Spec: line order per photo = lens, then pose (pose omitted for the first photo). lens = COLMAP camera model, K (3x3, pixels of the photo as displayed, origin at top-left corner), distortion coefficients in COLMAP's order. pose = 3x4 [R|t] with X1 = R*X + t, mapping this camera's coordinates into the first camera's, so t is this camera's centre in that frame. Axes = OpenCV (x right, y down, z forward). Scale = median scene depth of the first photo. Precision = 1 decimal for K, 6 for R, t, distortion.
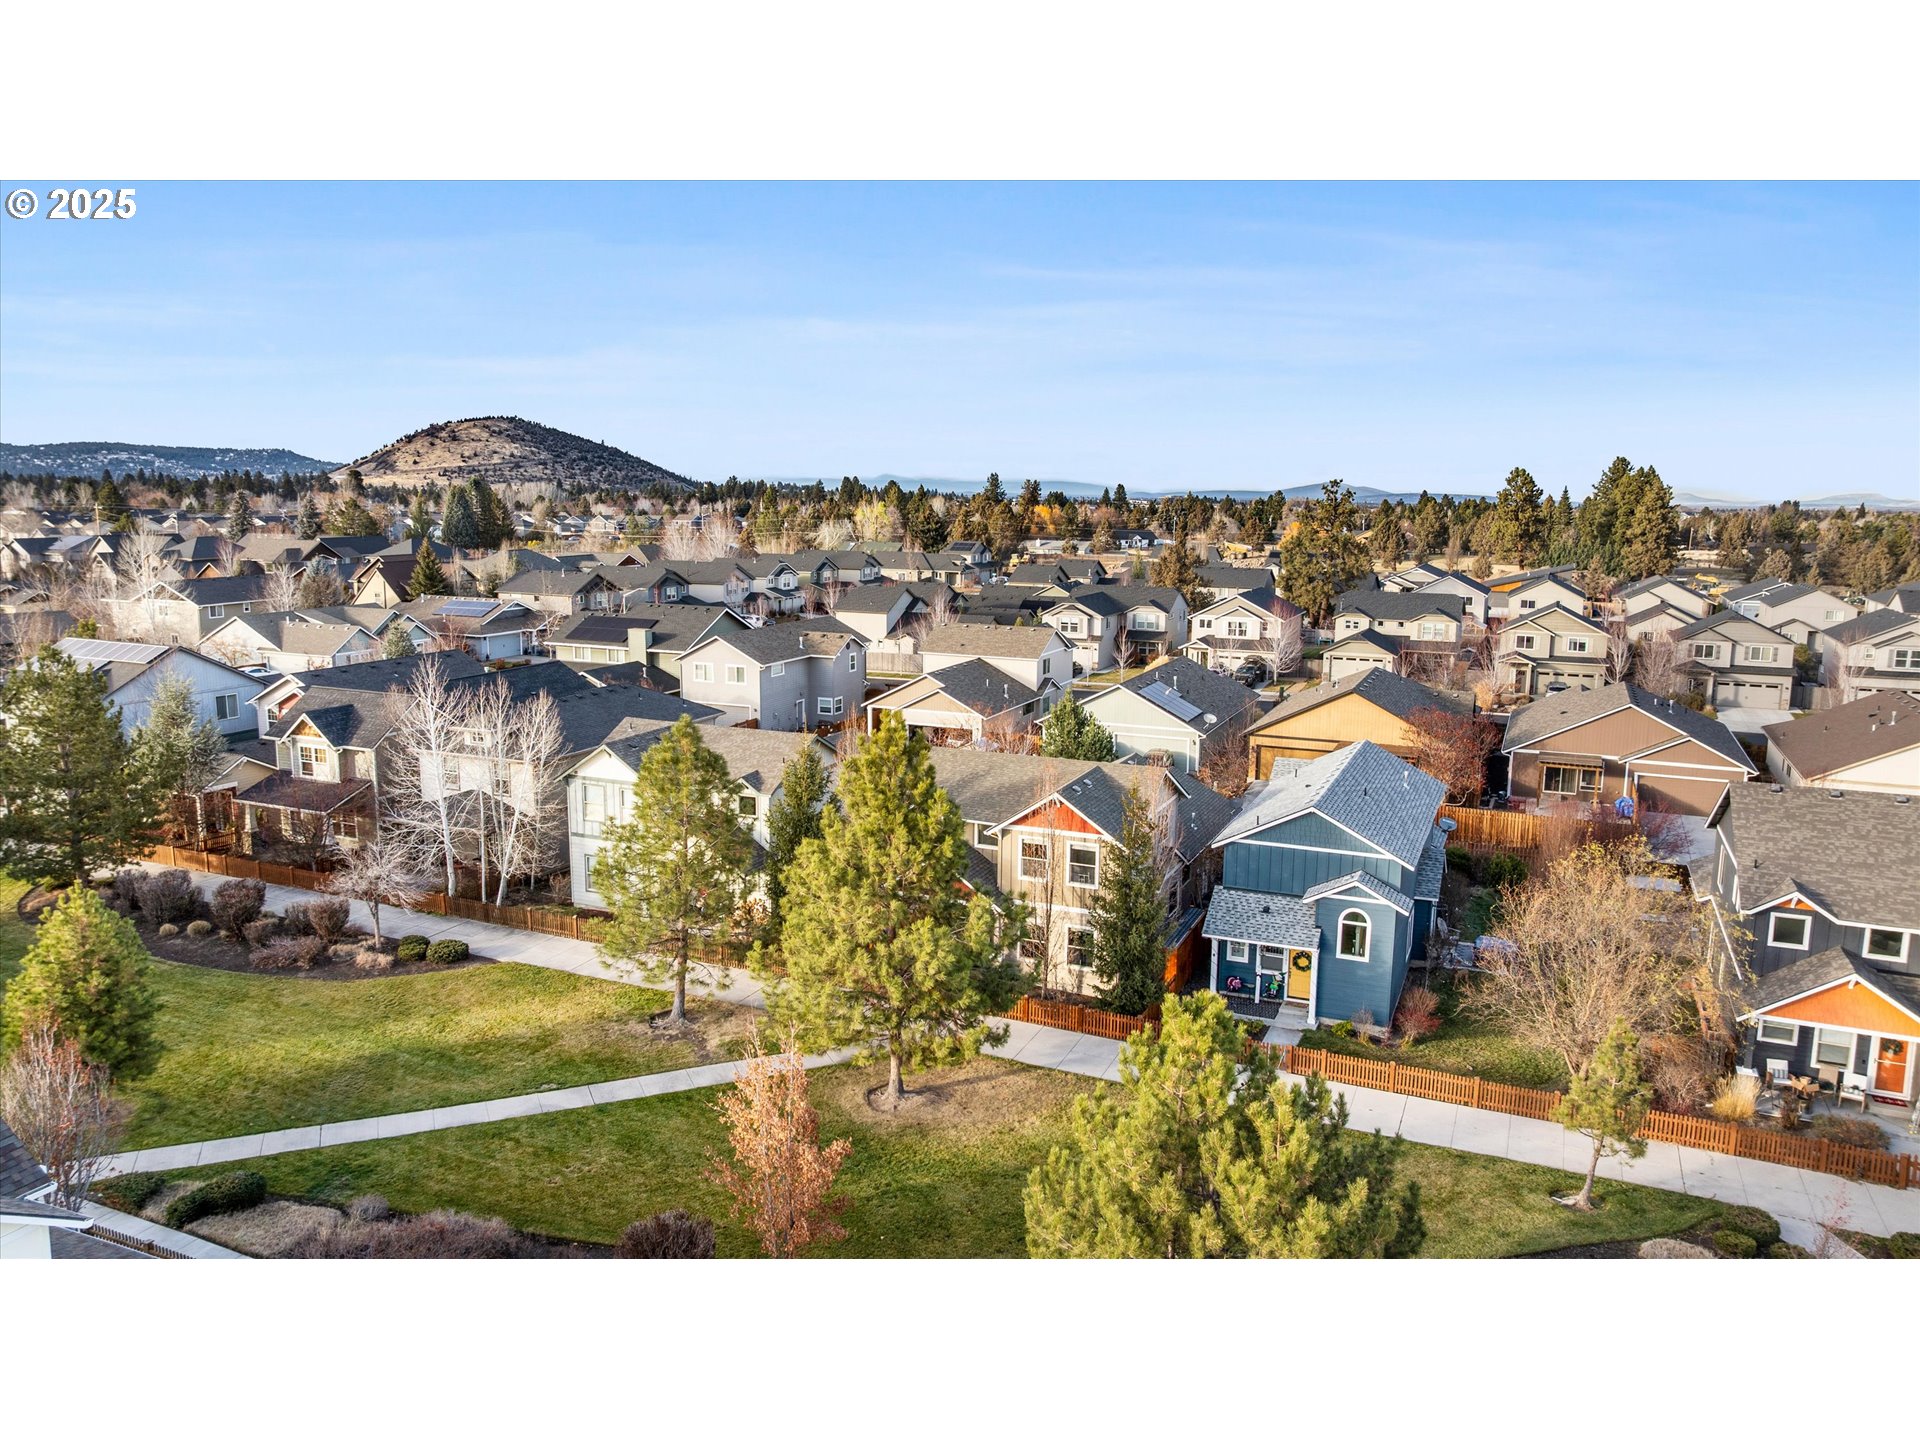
lens RADIAL K [[1357.3, 0, 960.0], [0, 1357.3, 720.0], [0, 0, 1]] dist [-0.003542, 0.000472]
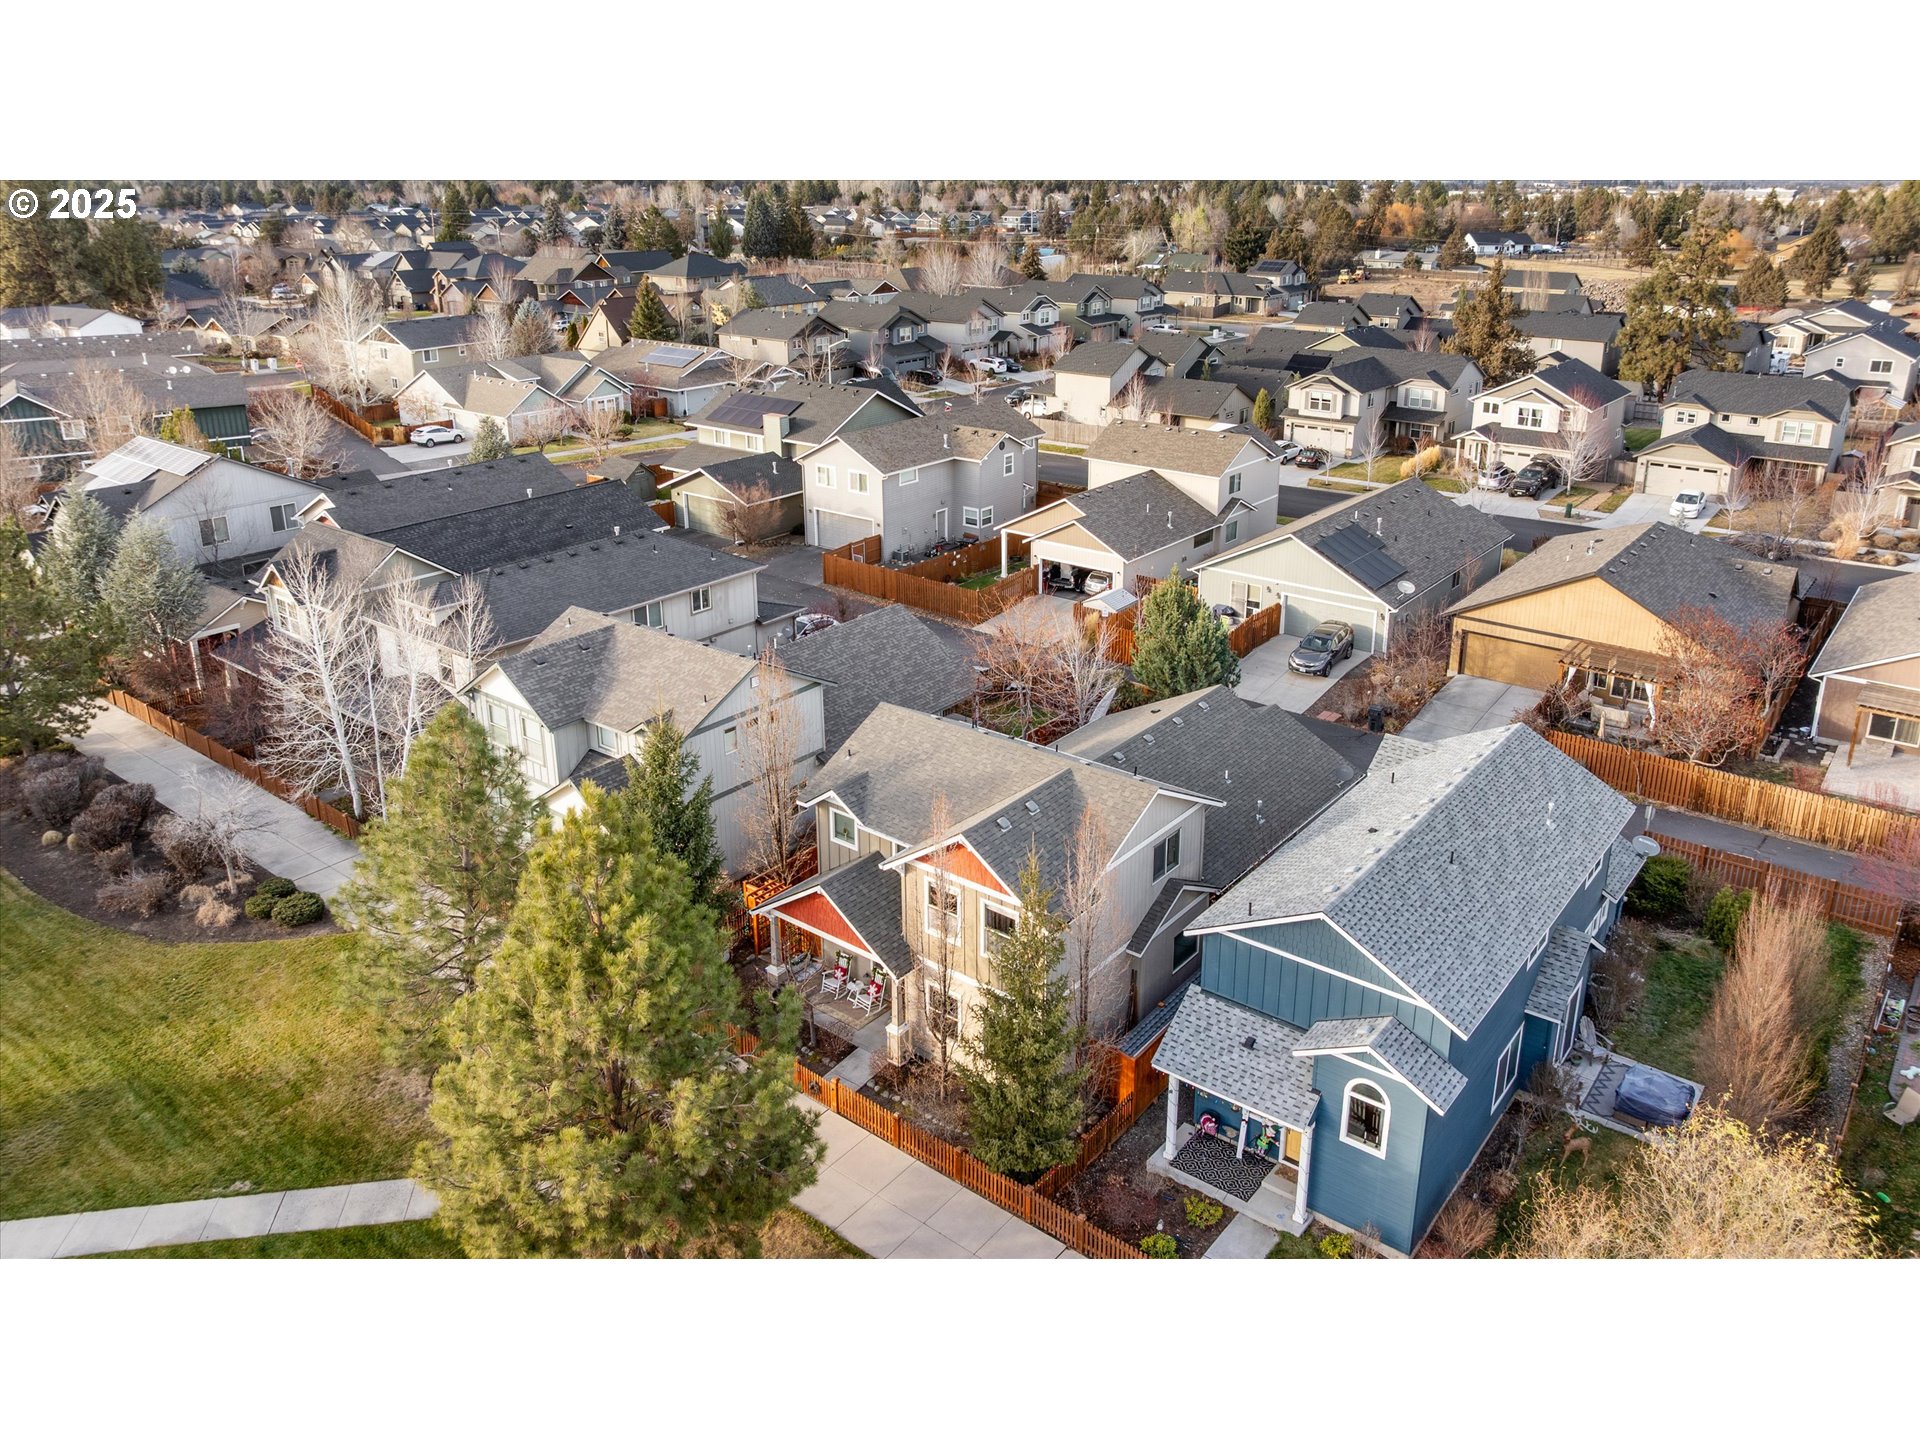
lens RADIAL K [[1385.8, 0, 984.0], [0, 1385.8, 603.7], [0, 0, 1]] dist [-0.016637, 0.005648]
pose [[0.969329, 0.066058, -0.236721, 0.096000], [-0.032887, 0.989402, 0.141431, -0.065091], [0.243555, -0.129309, 0.961228, 0.132962]]
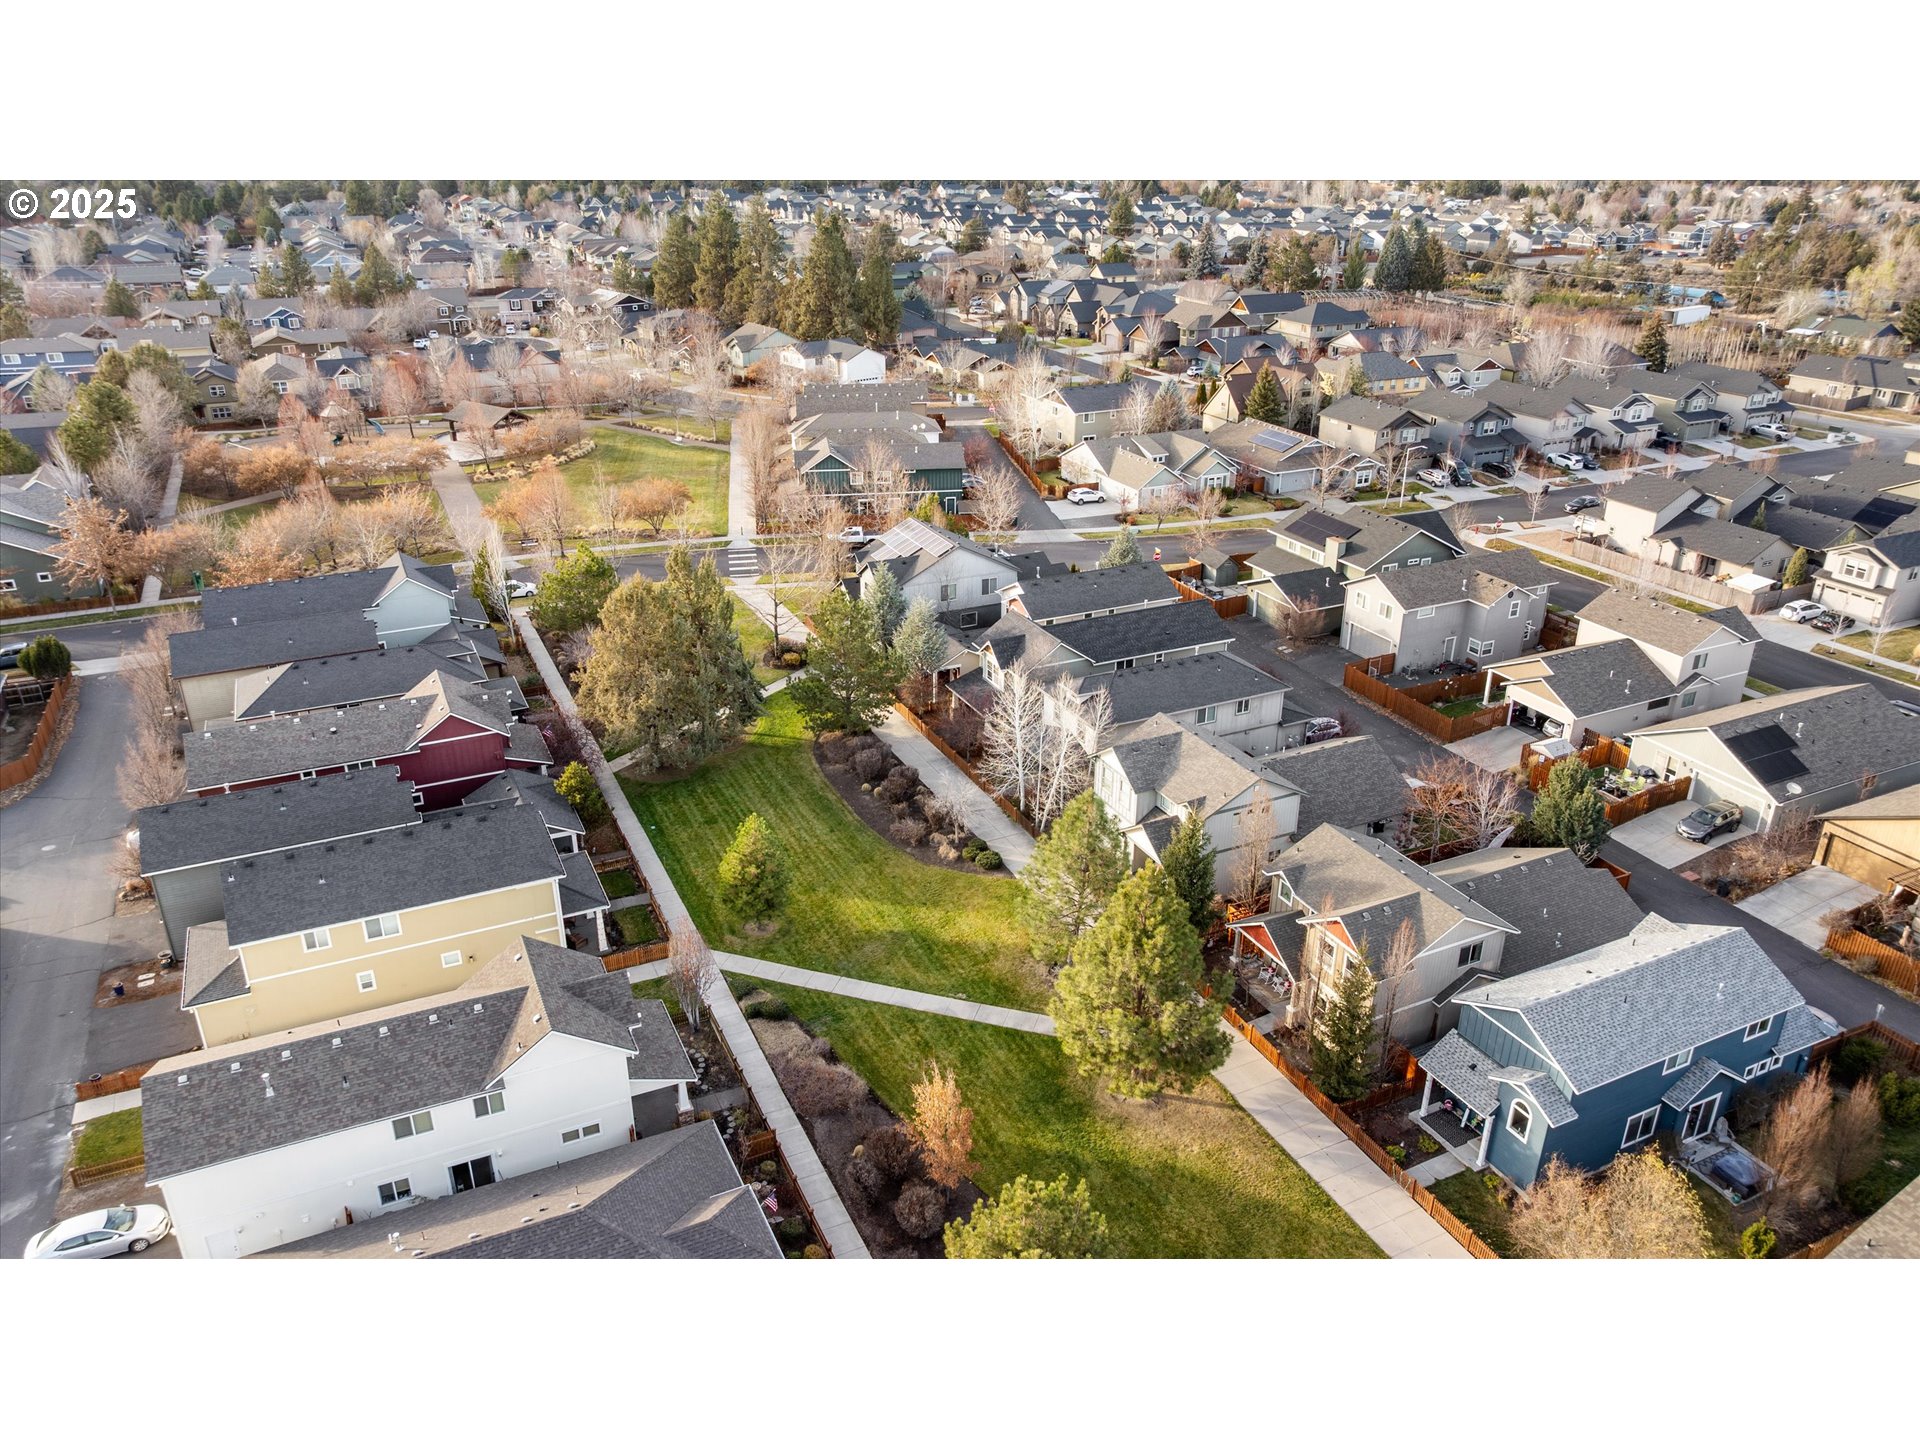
lens RADIAL K [[1360.8, 0, 960.0], [0, 1360.8, 720.0], [0, 0, 1]] dist [-0.017598, 0.001558]
pose [[0.758305, 0.260071, -0.597777, 0.204543], [-0.104400, 0.953589, 0.282435, -0.177031], [0.643486, -0.151763, 0.750262, -0.064006]]
